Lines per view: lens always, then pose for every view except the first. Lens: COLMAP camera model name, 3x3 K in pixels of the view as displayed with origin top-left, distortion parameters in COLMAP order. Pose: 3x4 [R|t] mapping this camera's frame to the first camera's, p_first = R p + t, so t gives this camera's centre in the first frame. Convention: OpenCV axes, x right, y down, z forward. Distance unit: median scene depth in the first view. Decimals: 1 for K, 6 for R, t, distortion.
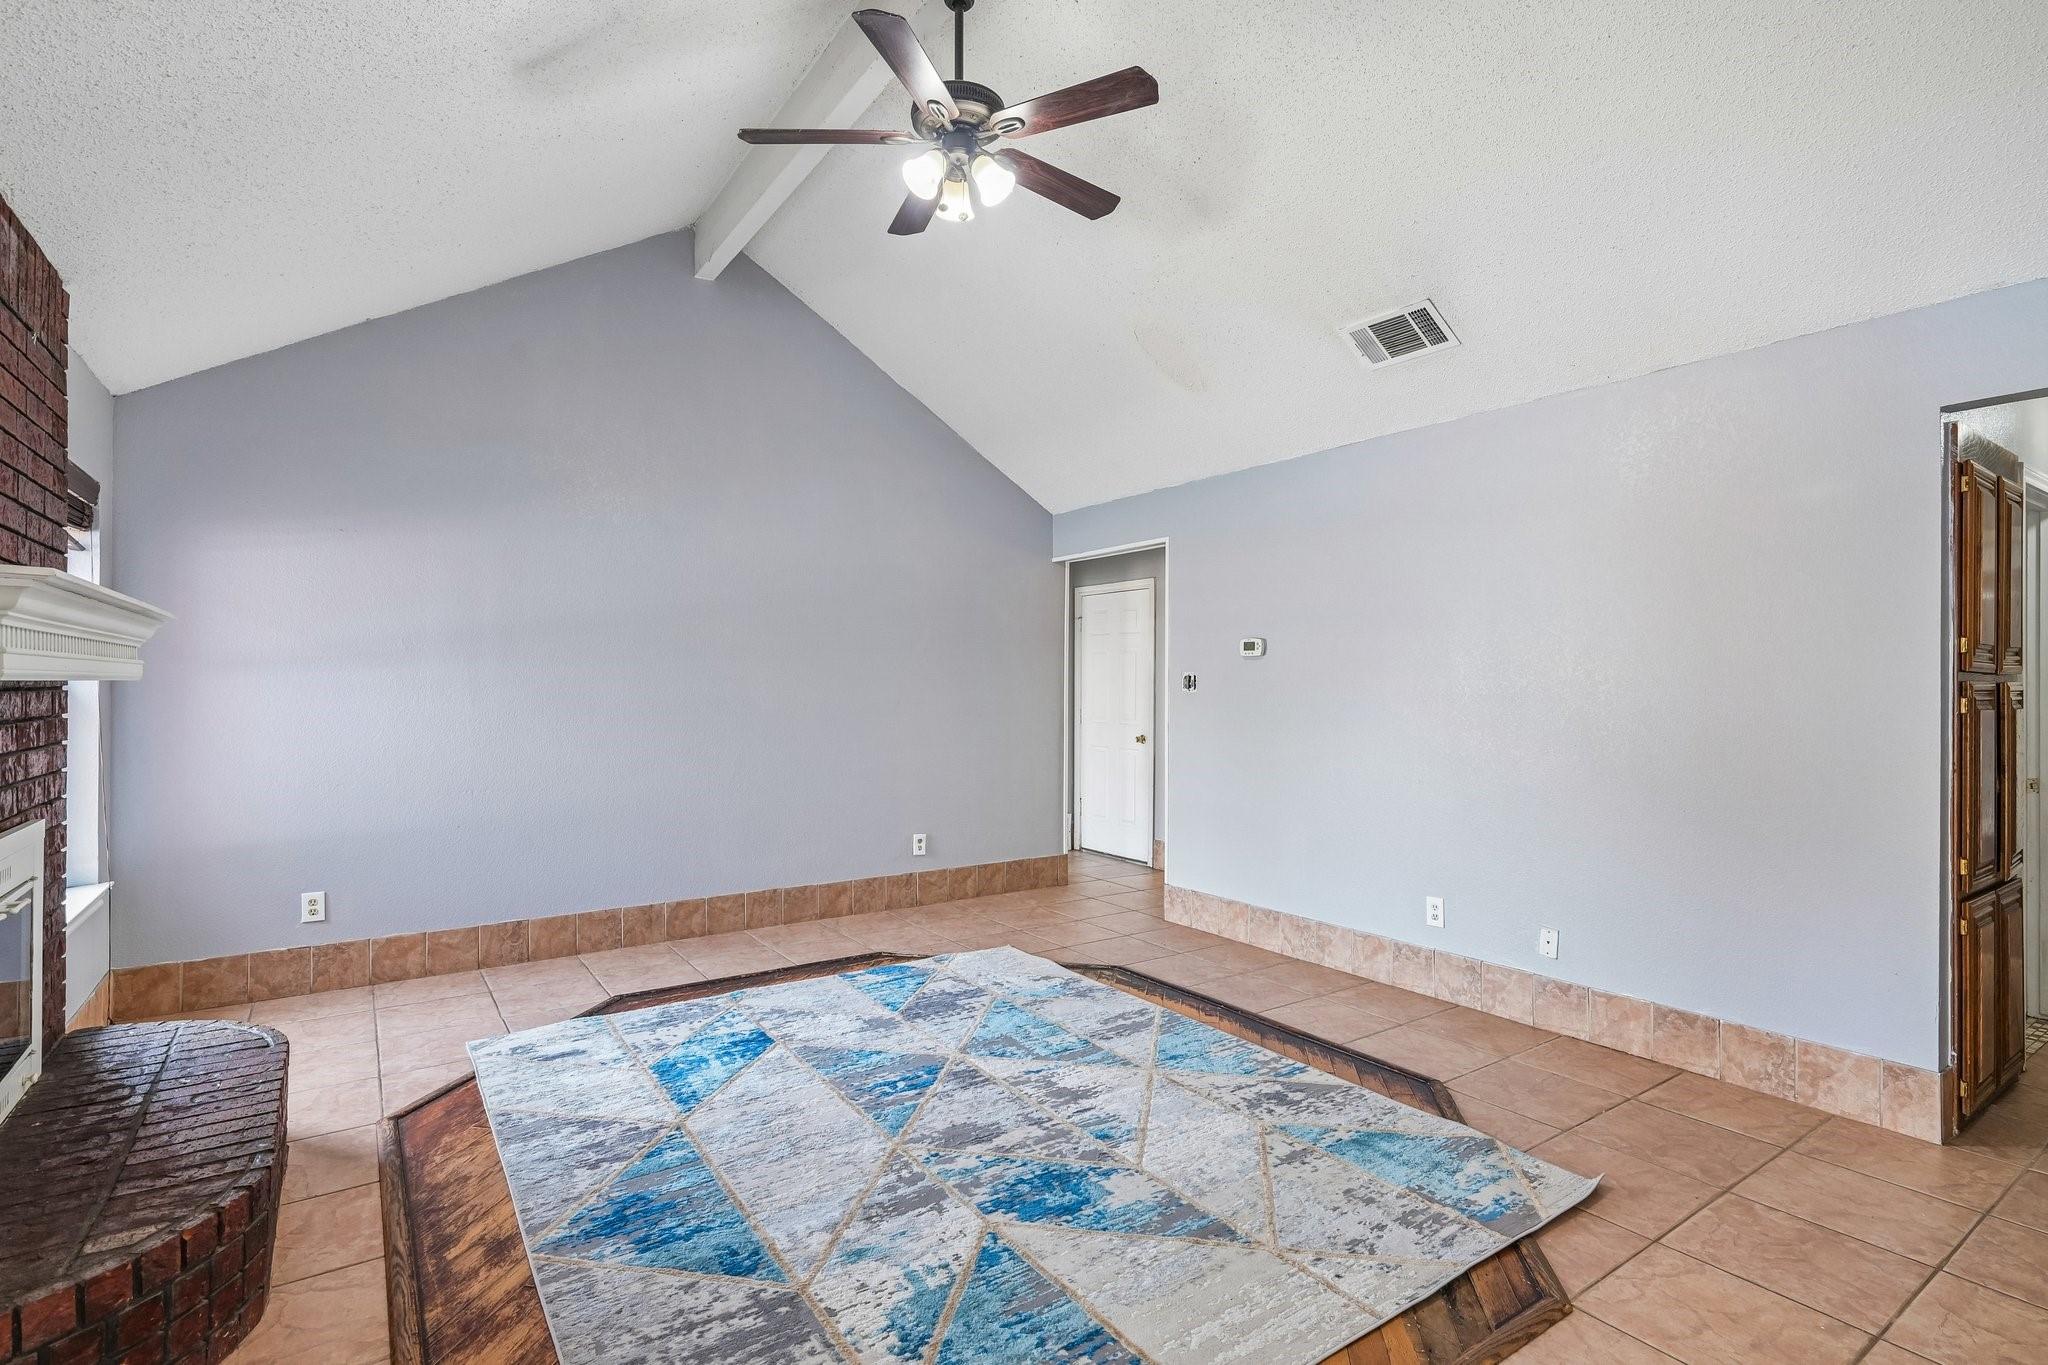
lens RADIAL K [[985.3, 0, 1022.2], [0, 985.3, 680.2], [0, 0, 1]] dist [0.001915, 0.000653]
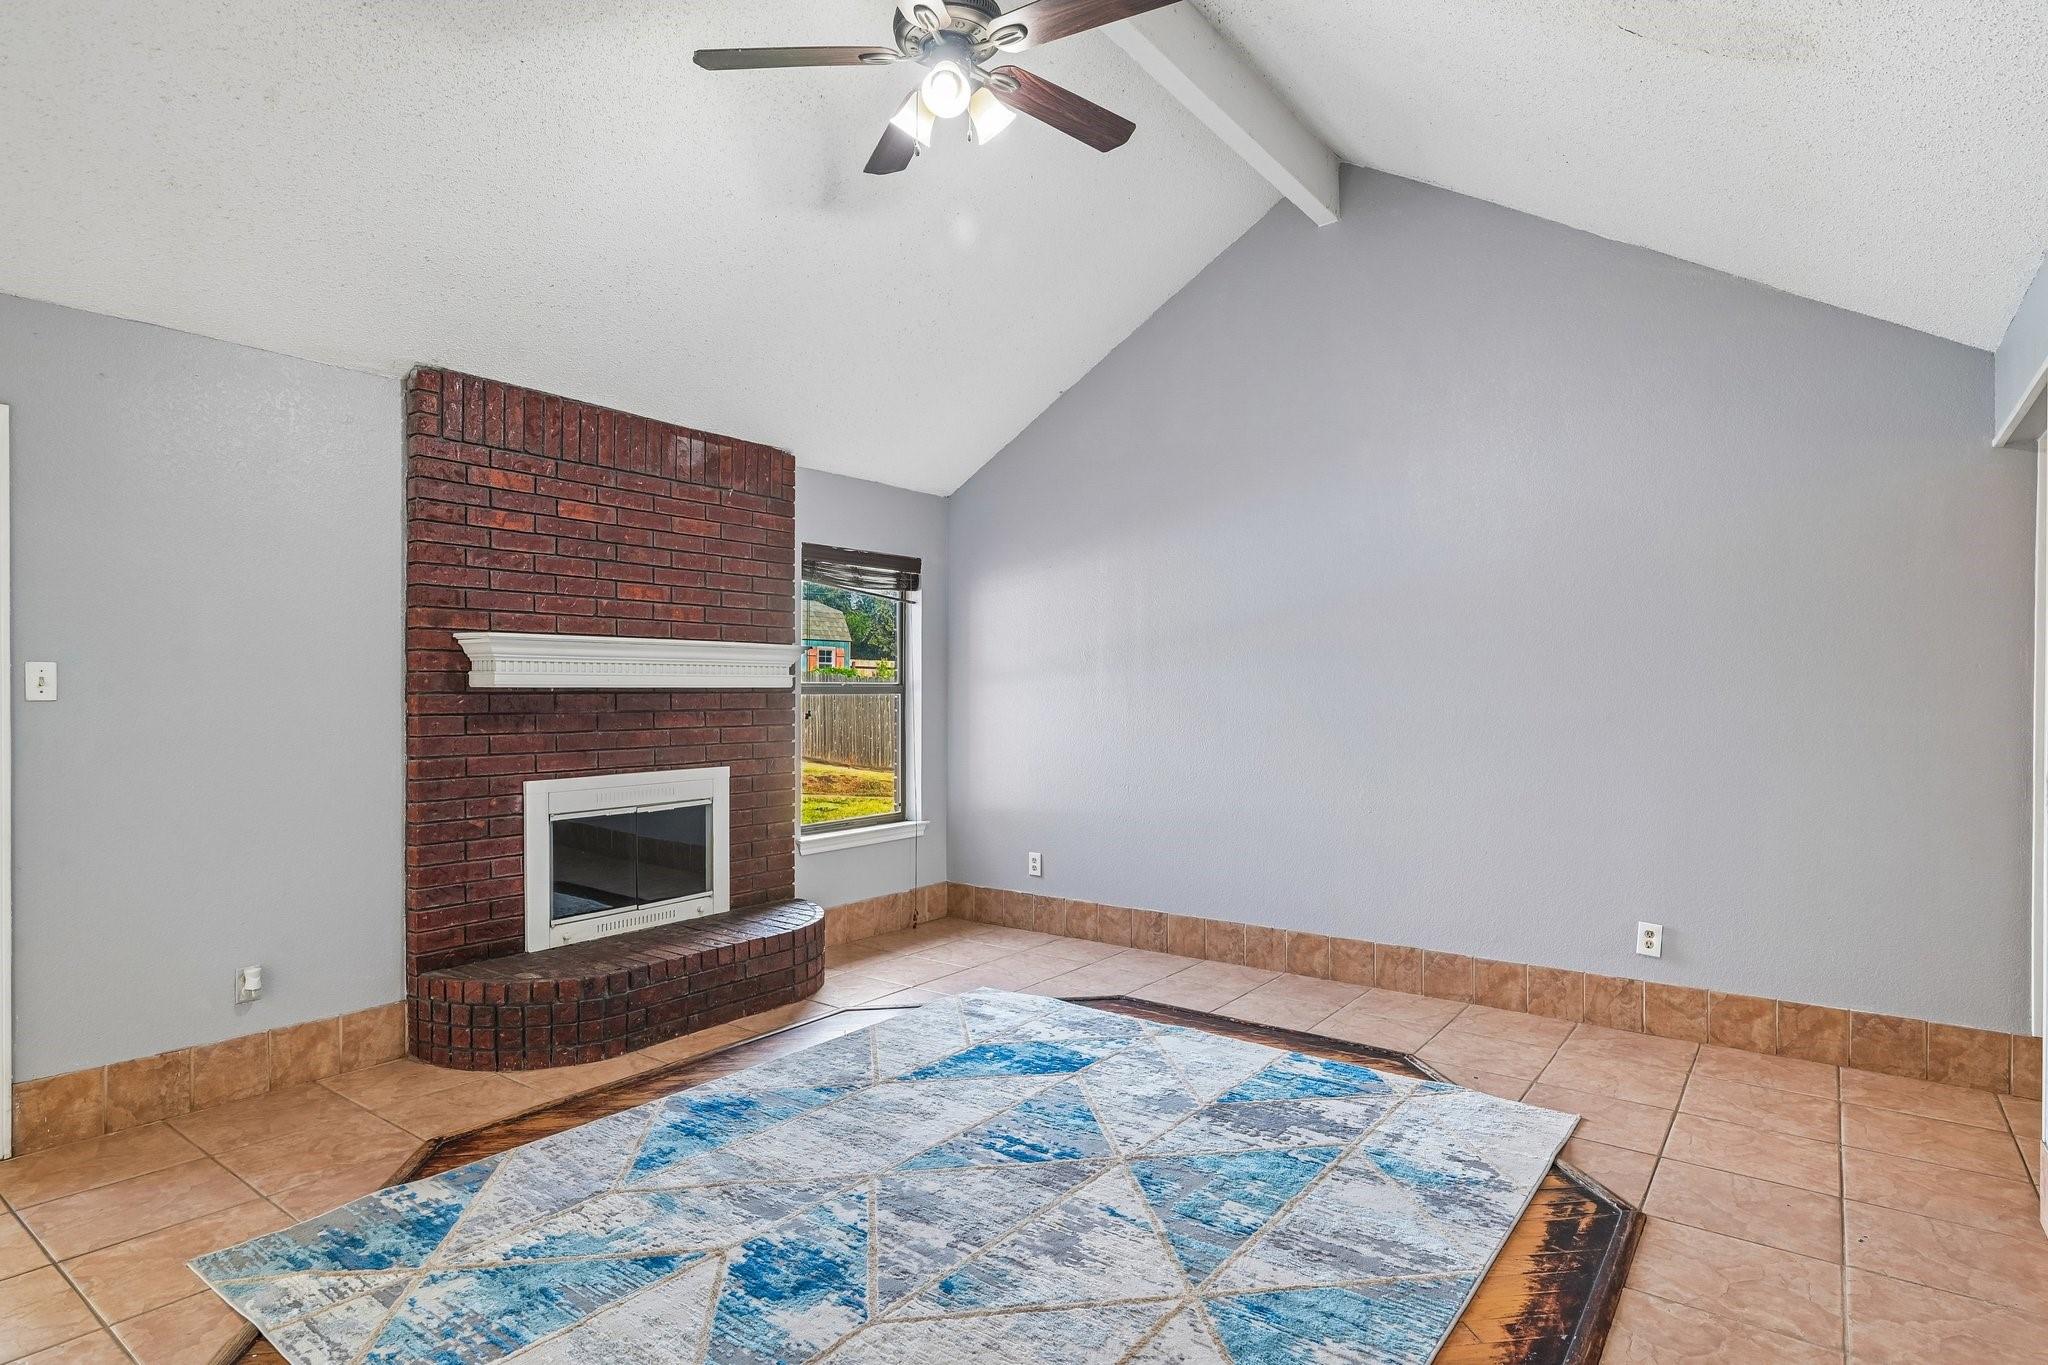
lens RADIAL K [[1077.6, 0, 1020.0], [0, 1077.6, 688.2], [0, 0, 1]] dist [0.002203, 0.000427]
pose [[0.316001, -0.003215, -0.948754, 0.630171], [0.002984, 0.999993, -0.002394, 0.005296], [0.948754, -0.002075, 0.316008, 0.565170]]
